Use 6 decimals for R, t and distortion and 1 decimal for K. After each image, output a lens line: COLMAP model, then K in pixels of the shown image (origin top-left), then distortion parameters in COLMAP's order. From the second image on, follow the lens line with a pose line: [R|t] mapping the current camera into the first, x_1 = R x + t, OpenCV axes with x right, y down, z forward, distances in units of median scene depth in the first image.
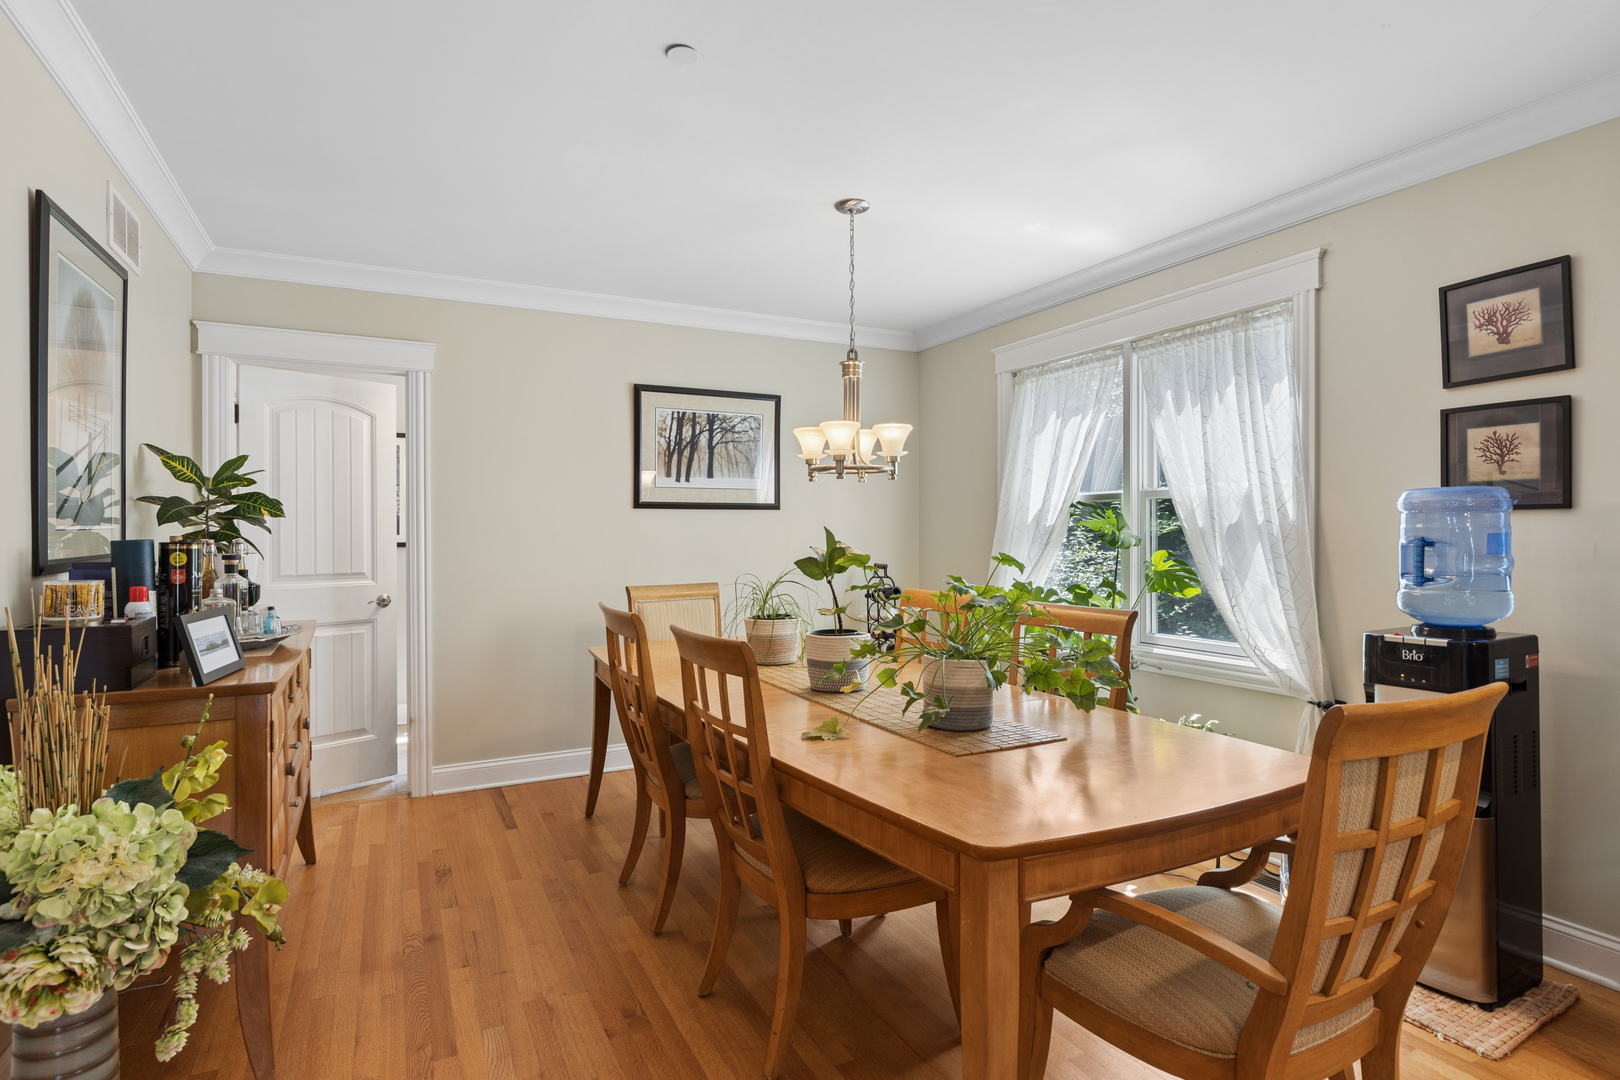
lens RADIAL K [[843.1, 0, 813.2], [0, 843.1, 535.6], [0, 0, 1]] dist [0.009436, 0.000264]
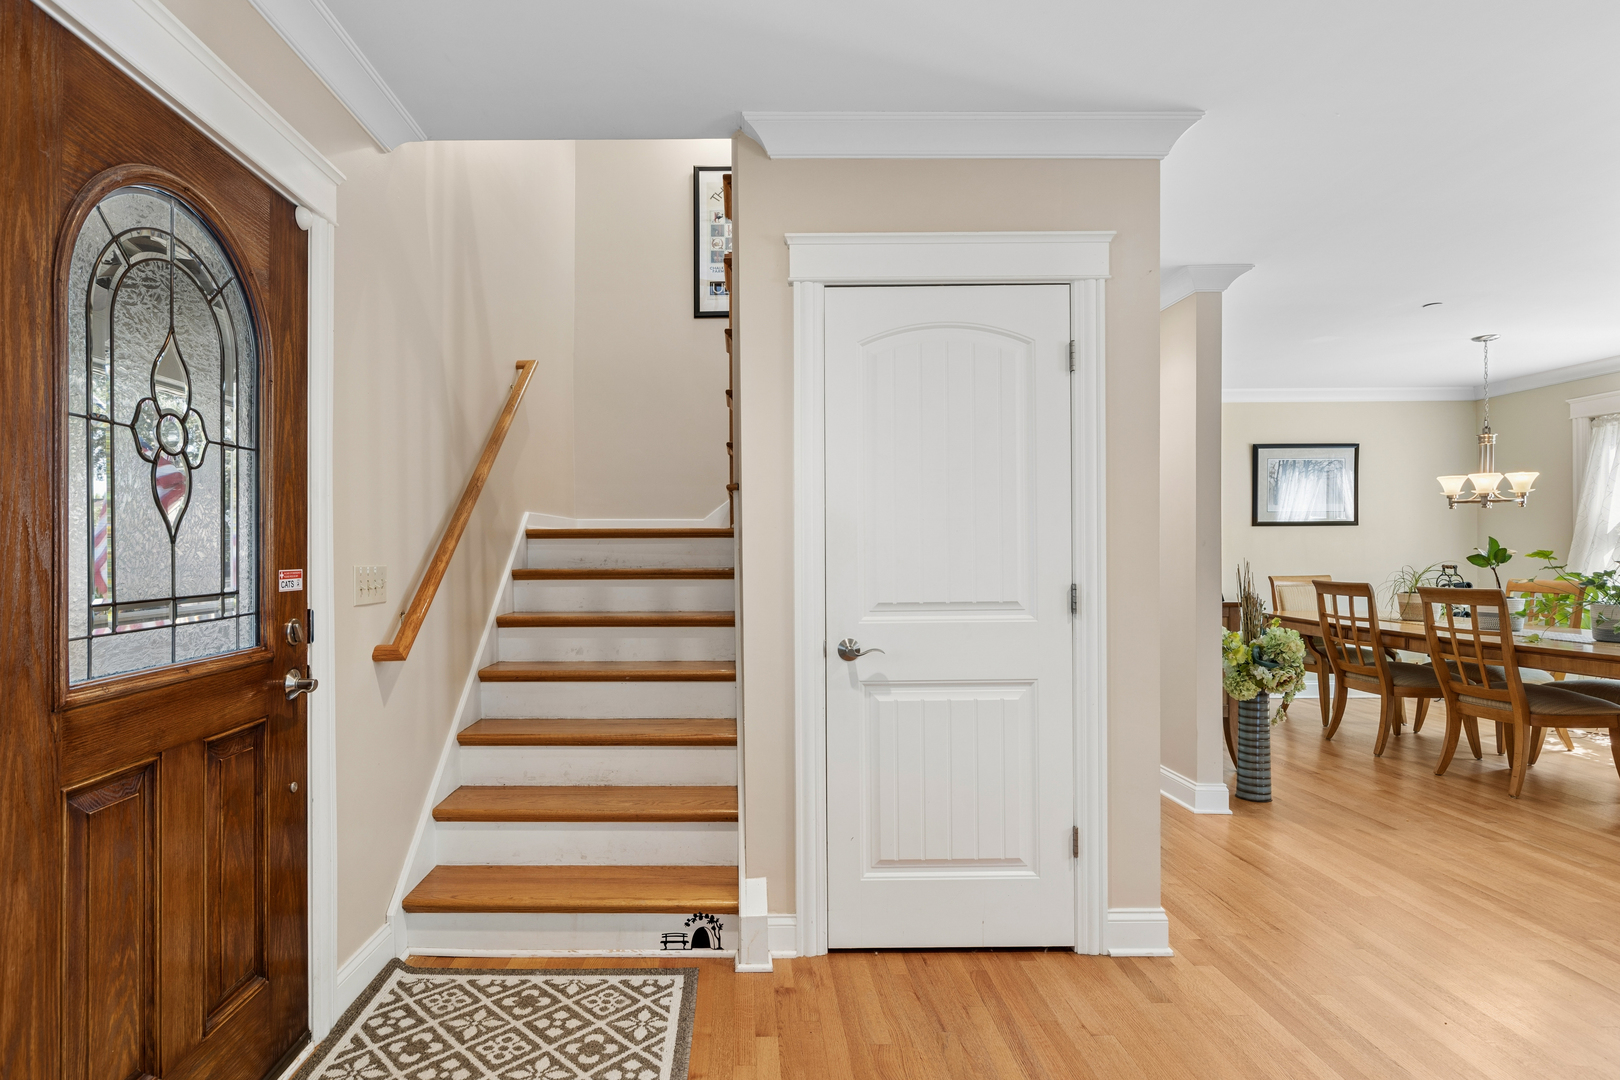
lens RADIAL K [[823.4, 0, 764.5], [0, 823.4, 540.6], [0, 0, 1]] dist [0.004100, 0.001405]
pose [[0.894877, -0.006404, -0.446268, -0.337143], [0.001776, 0.999940, -0.010788, 0.007803], [0.446310, 0.008862, 0.894834, -0.715275]]
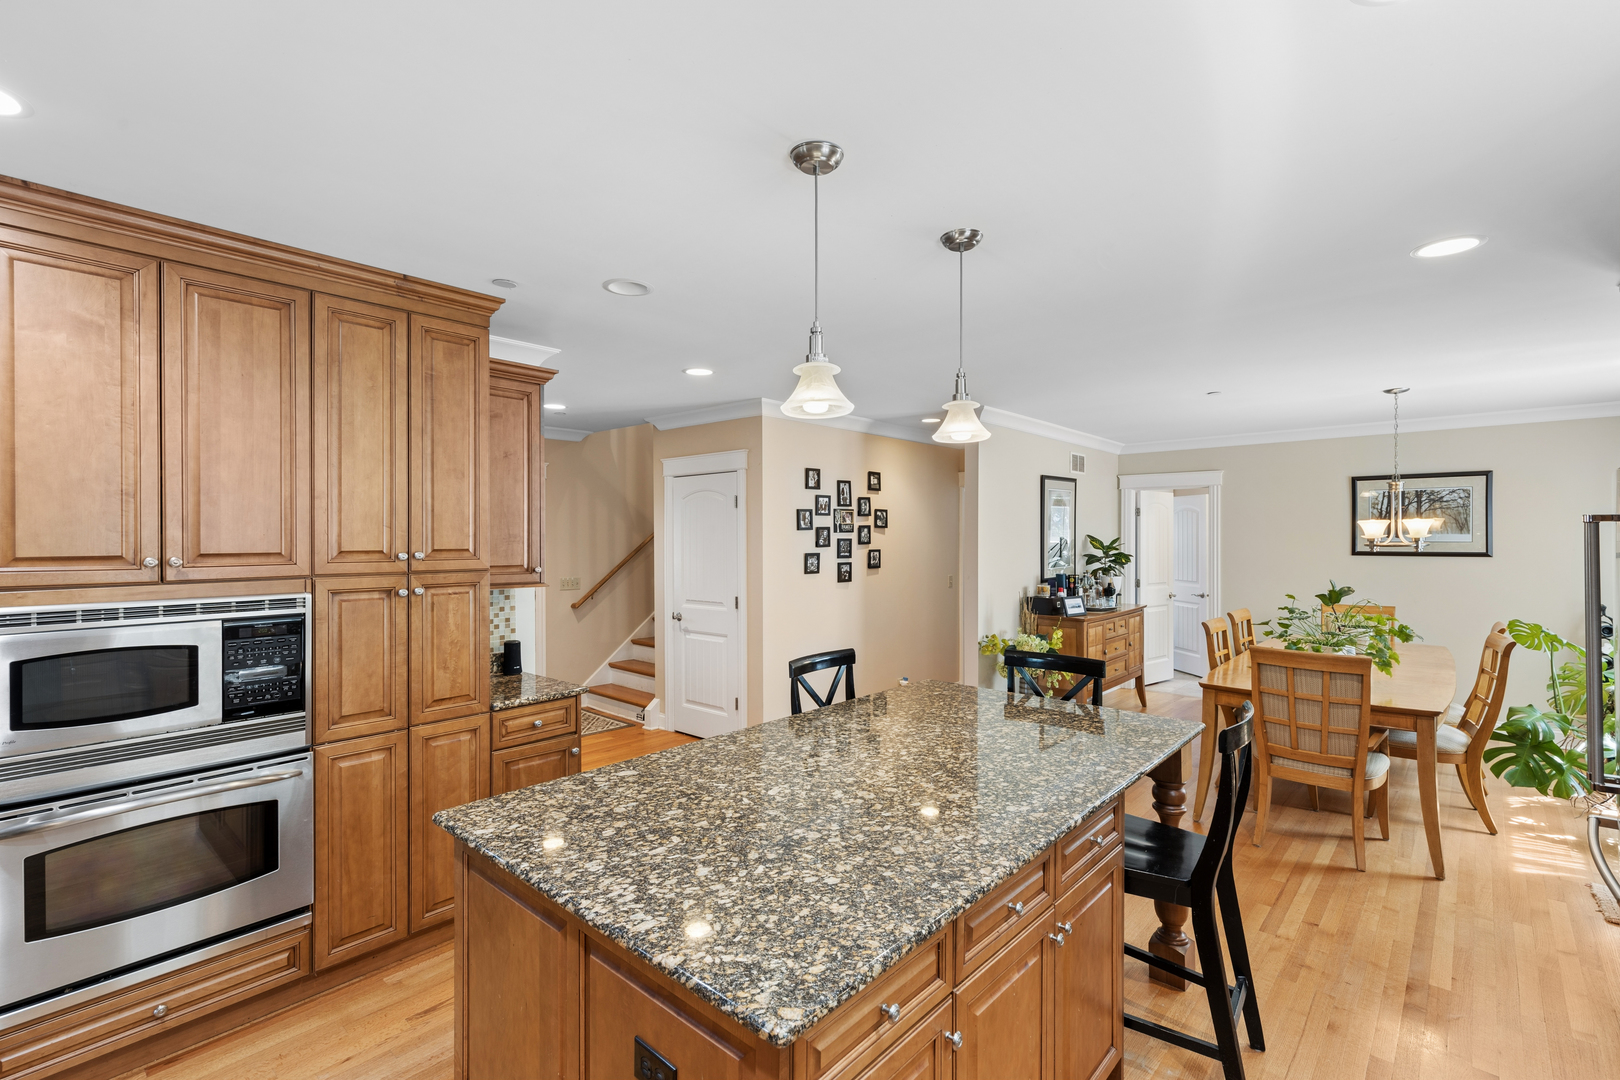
lens RADIAL K [[740.2, 0, 804.8], [0, 740.2, 539.6], [0, 0, 1]] dist [0.008224, -0.000051]
pose [[0.365320, 0.008799, -0.930840, 0.714511], [-0.004952, 0.999960, 0.007509, -0.067204], [0.930869, 0.001866, 0.365349, -0.468118]]
